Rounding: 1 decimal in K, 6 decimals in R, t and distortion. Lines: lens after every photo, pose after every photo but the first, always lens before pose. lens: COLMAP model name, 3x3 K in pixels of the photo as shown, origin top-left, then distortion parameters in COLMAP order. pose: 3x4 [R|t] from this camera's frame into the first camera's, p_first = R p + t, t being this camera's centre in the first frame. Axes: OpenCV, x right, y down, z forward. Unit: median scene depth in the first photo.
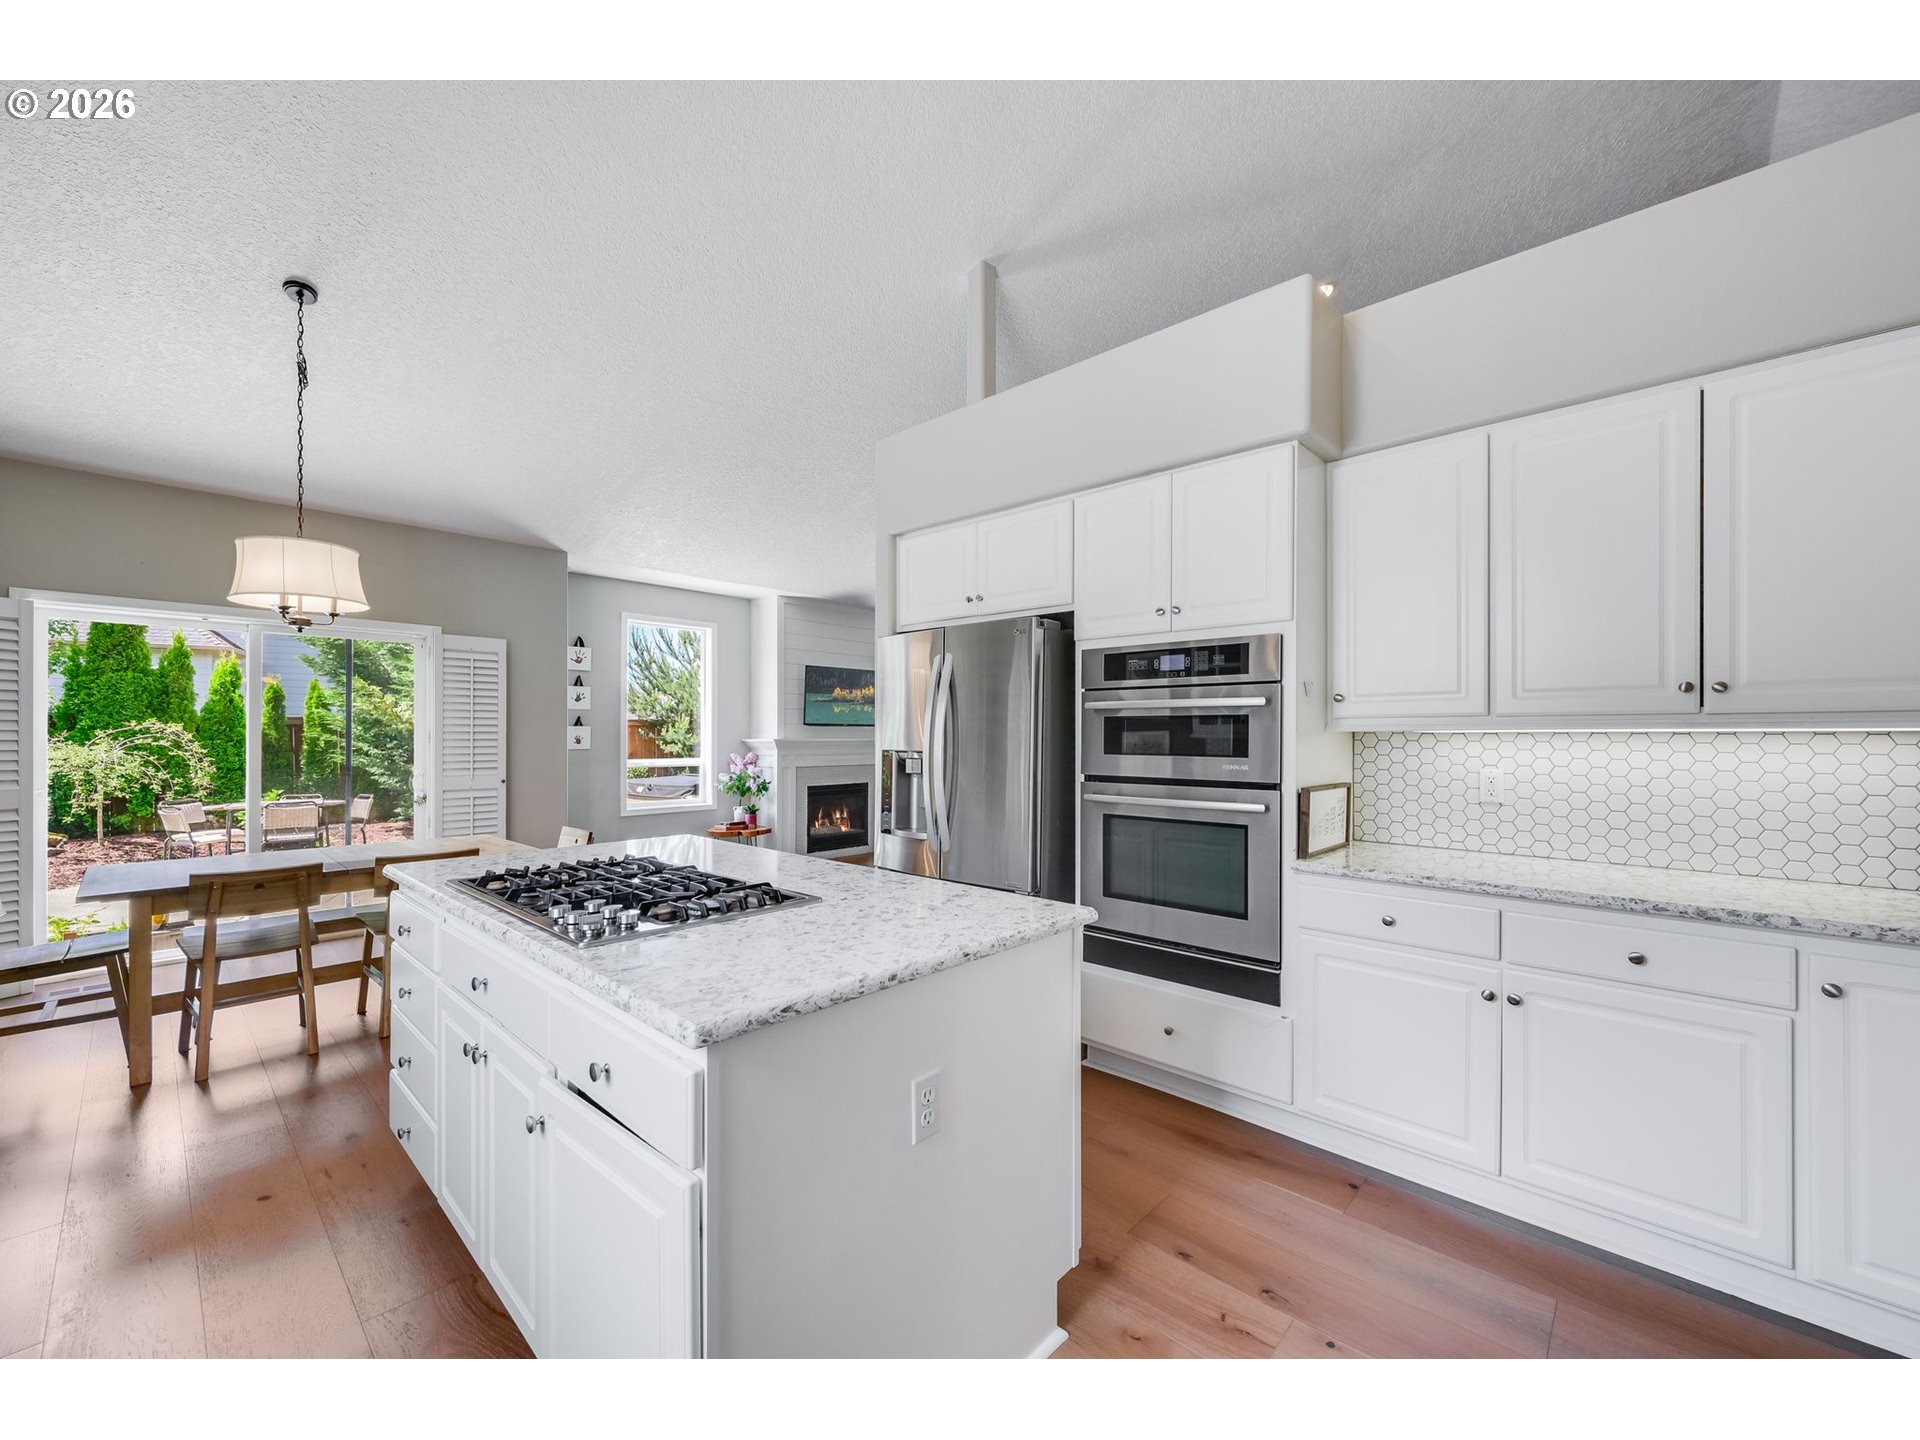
lens RADIAL K [[755.9, 0, 959.2], [0, 755.9, 728.8], [0, 0, 1]] dist [0.002912, 0.000138]
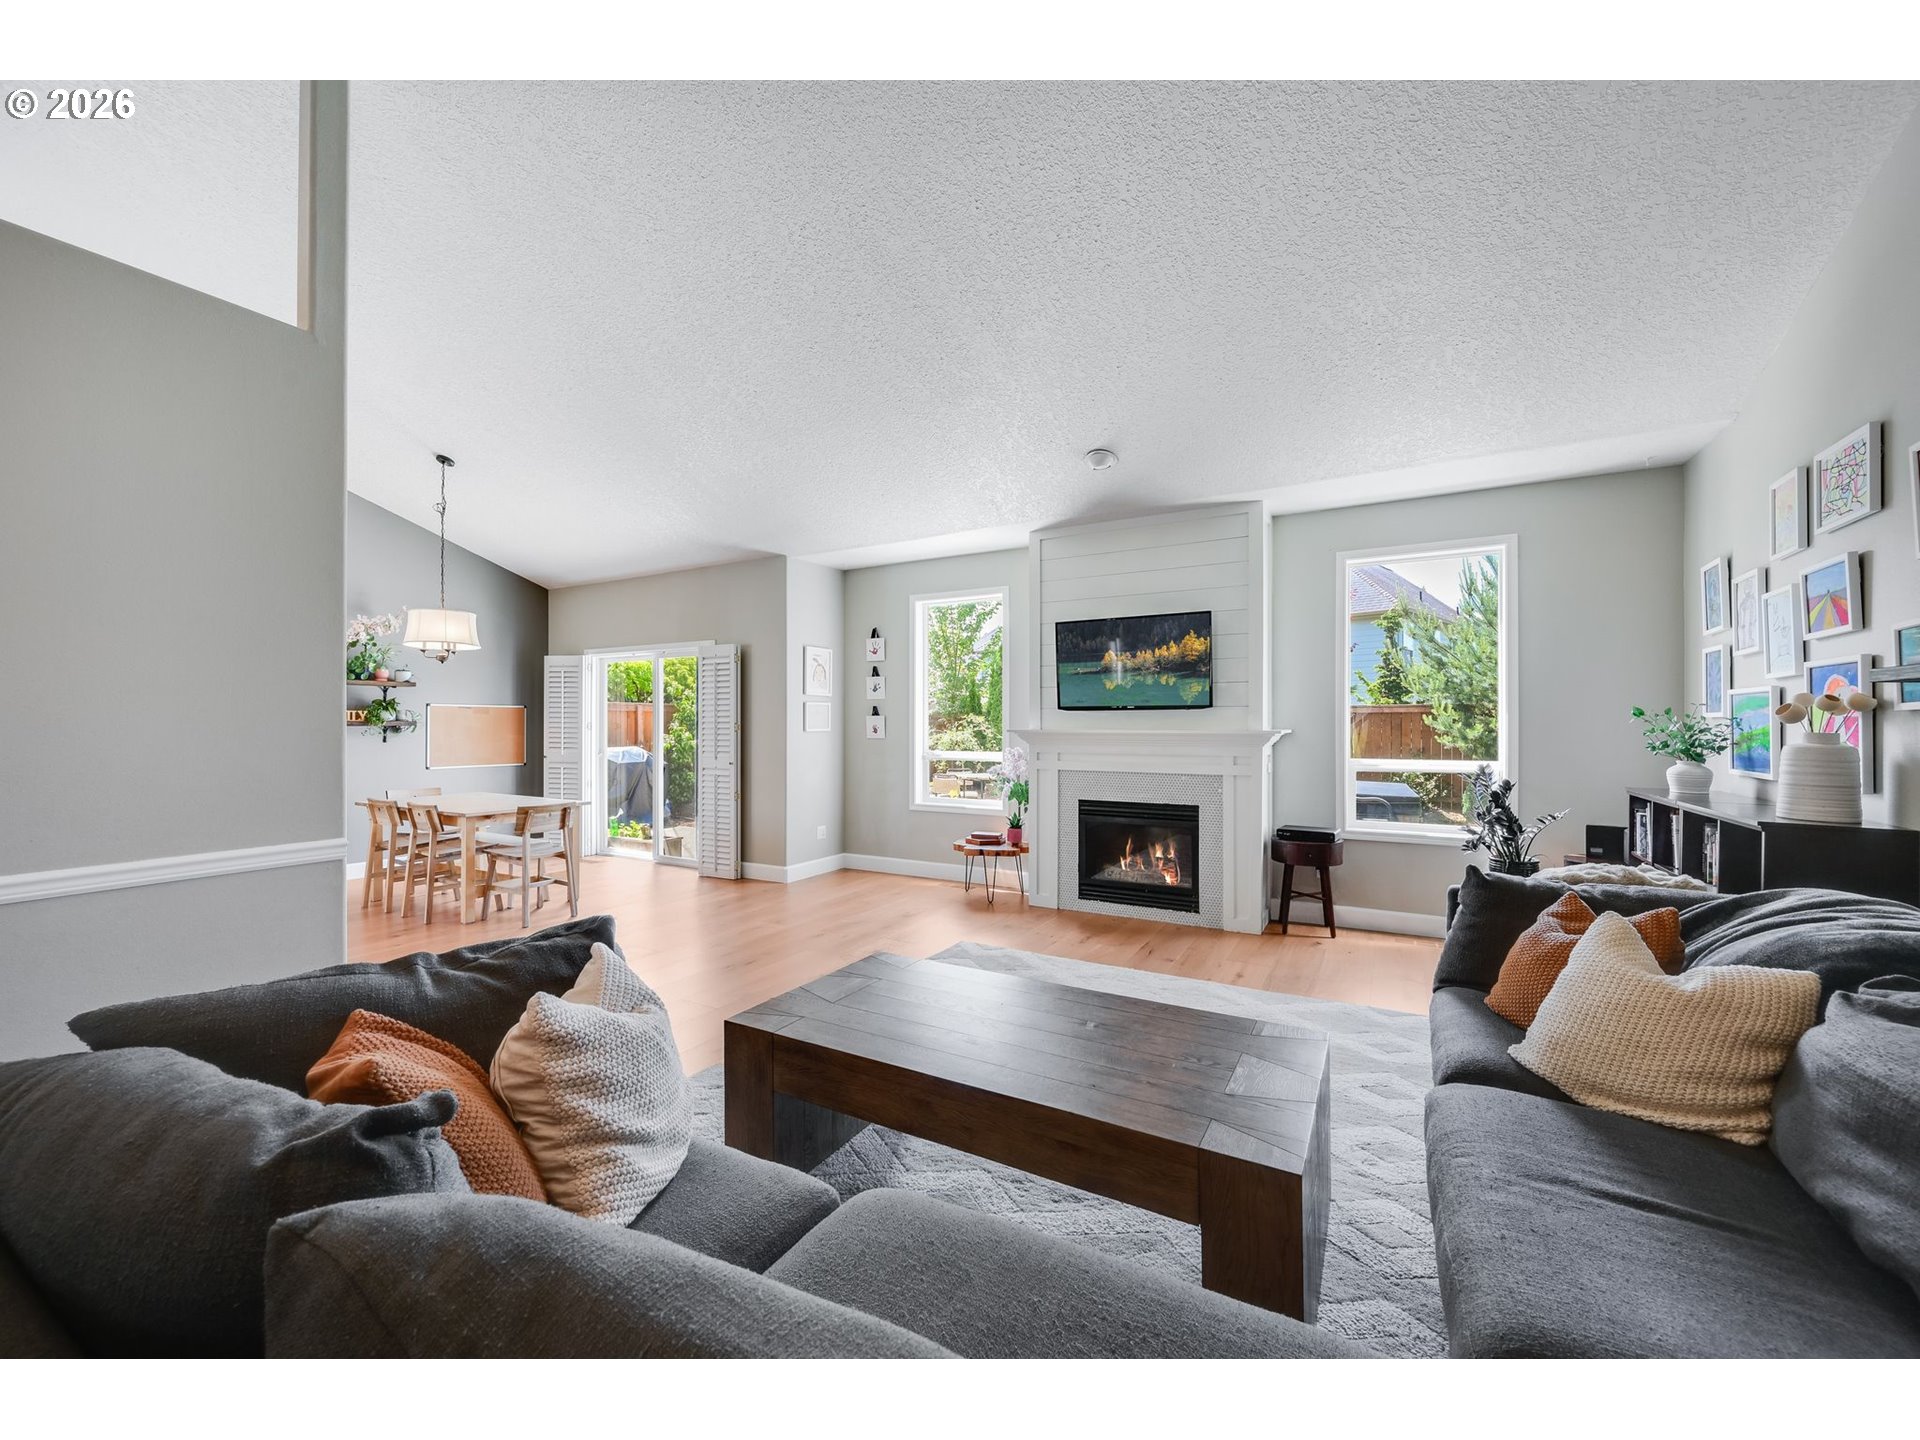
lens RADIAL K [[755.9, 0, 960.0], [0, 755.9, 720.3], [0, 0, 1]] dist [0.002912, 0.000138]
pose [[0.236552, -0.006743, -0.971595, 0.417994], [0.005338, 0.999970, -0.005640, 0.007178], [0.971604, -0.003852, 0.236581, 0.710279]]
